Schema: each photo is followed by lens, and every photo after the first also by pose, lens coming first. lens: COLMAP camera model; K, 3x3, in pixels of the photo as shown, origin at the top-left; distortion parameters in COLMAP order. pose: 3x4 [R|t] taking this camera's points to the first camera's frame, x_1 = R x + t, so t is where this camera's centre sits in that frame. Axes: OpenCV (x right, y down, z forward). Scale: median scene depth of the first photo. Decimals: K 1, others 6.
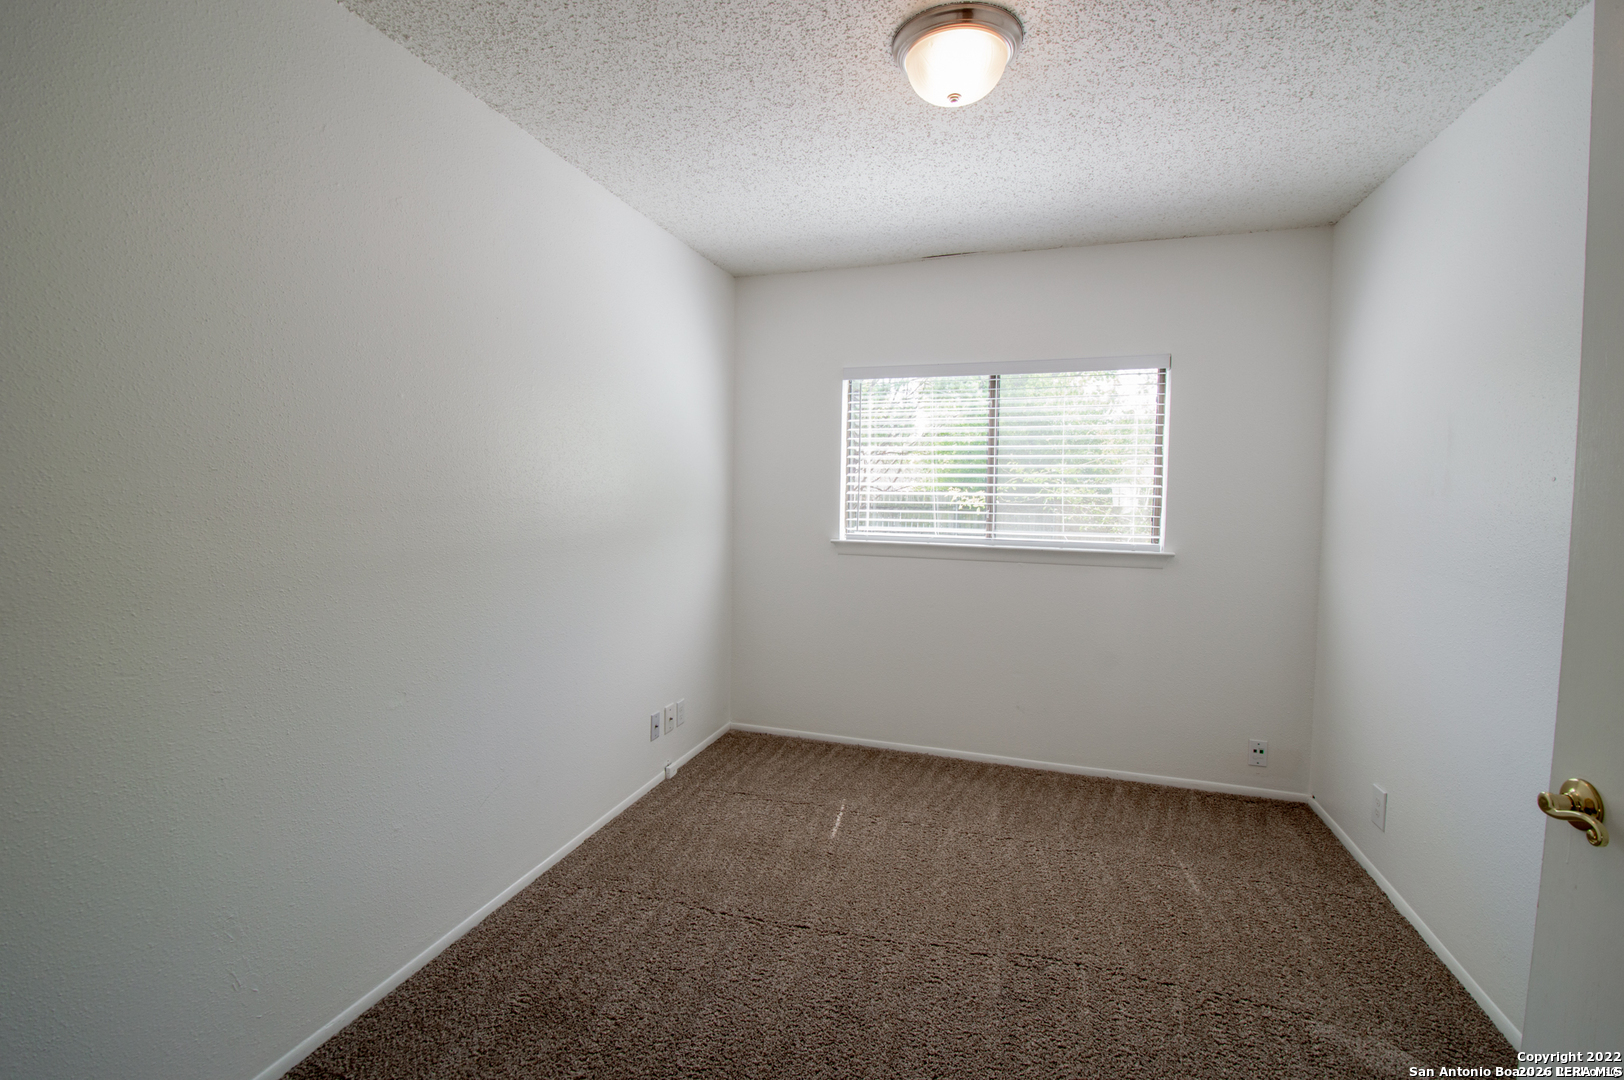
lens RADIAL K [[713.3, 0, 798.3], [0, 713.3, 521.0], [0, 0, 1]] dist [0.020549, -0.025372]
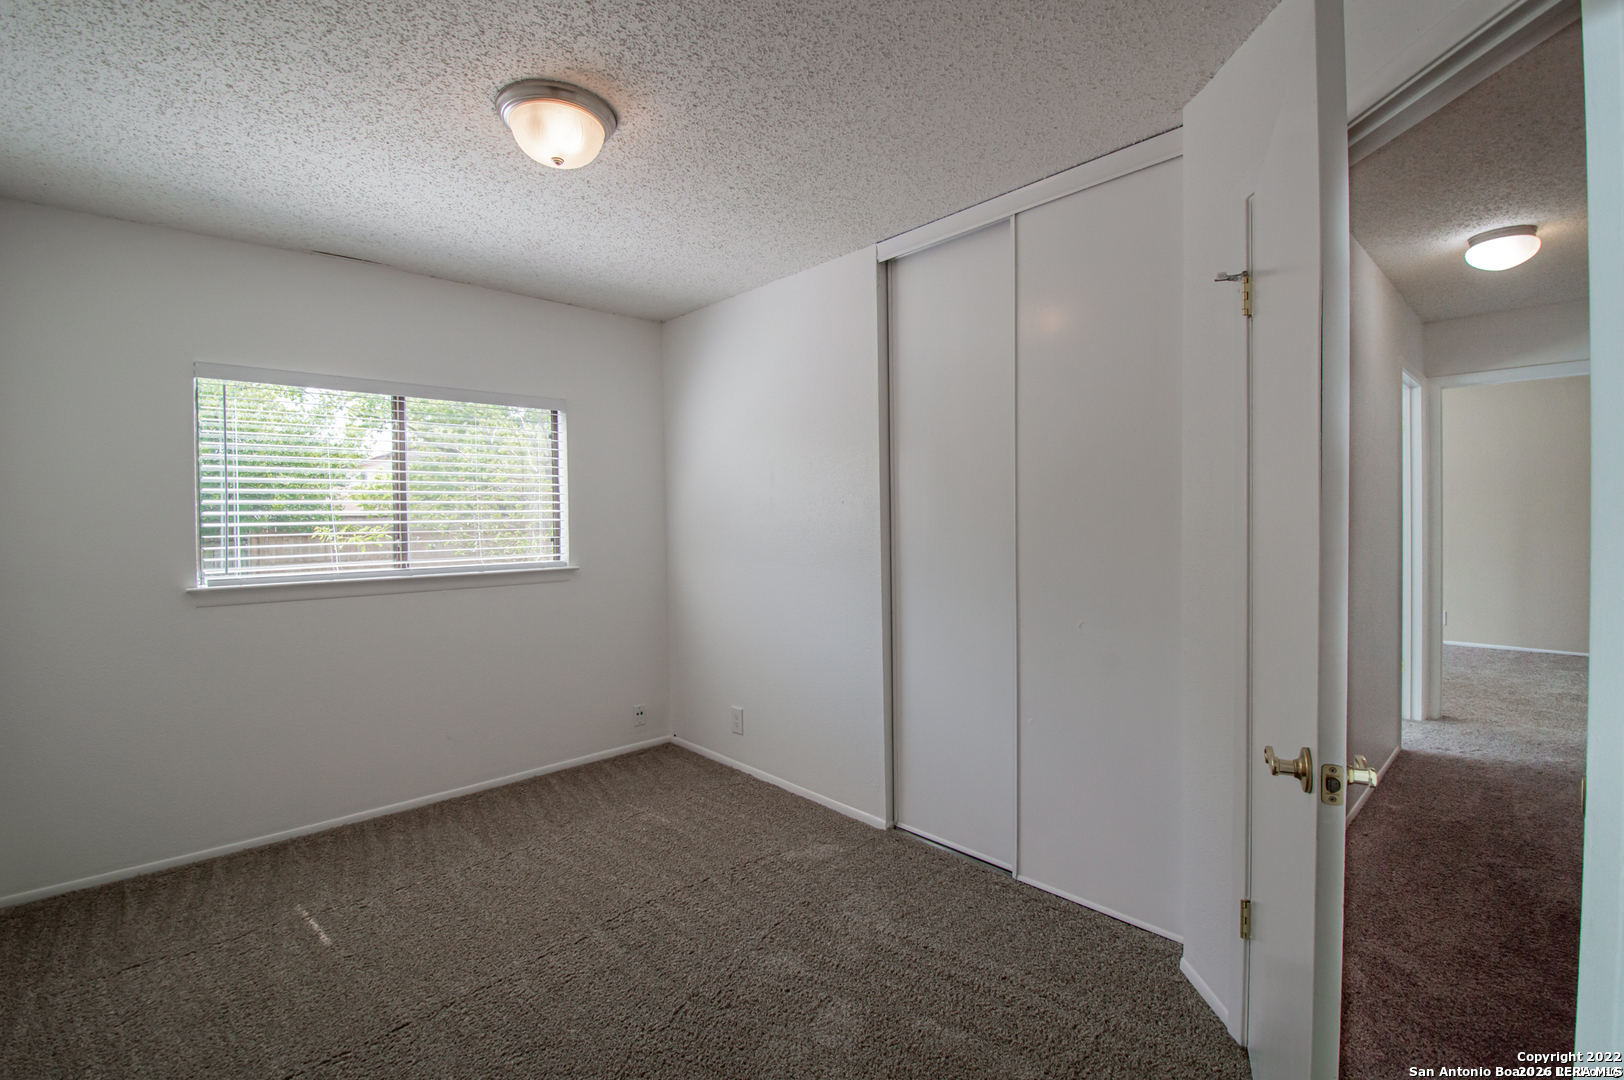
lens RADIAL K [[713.3, 0, 798.3], [0, 713.3, 521.0], [0, 0, 1]] dist [0.020549, -0.025372]
pose [[0.494846, -0.026490, 0.868577, -0.312407], [0.057952, 0.998316, -0.002570, -0.006395], [-0.867046, 0.051607, 0.495547, 0.085665]]
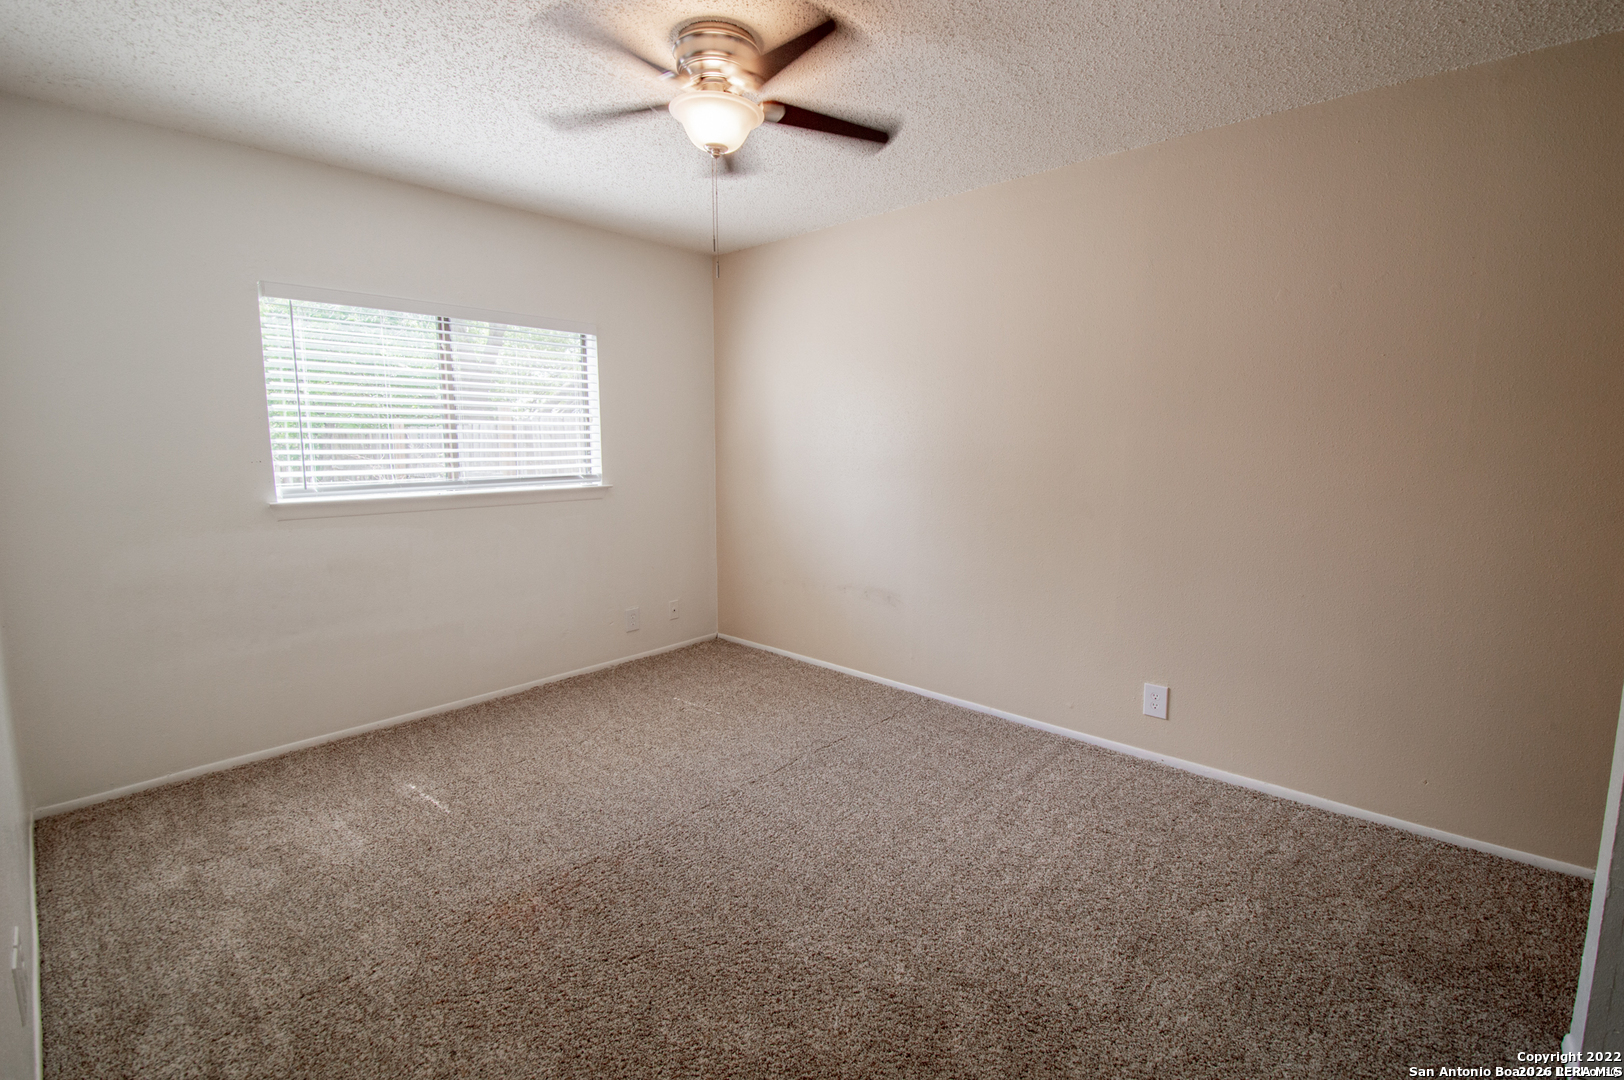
lens RADIAL K [[723.8, 0, 814.4], [0, 723.8, 527.9], [0, 0, 1]] dist [0.018371, -0.027120]
pose [[0.389421, -0.126444, 0.912340, -0.504244], [0.046652, 0.991969, 0.117567, -0.012777], [-0.919878, -0.003221, 0.392192, 0.153877]]
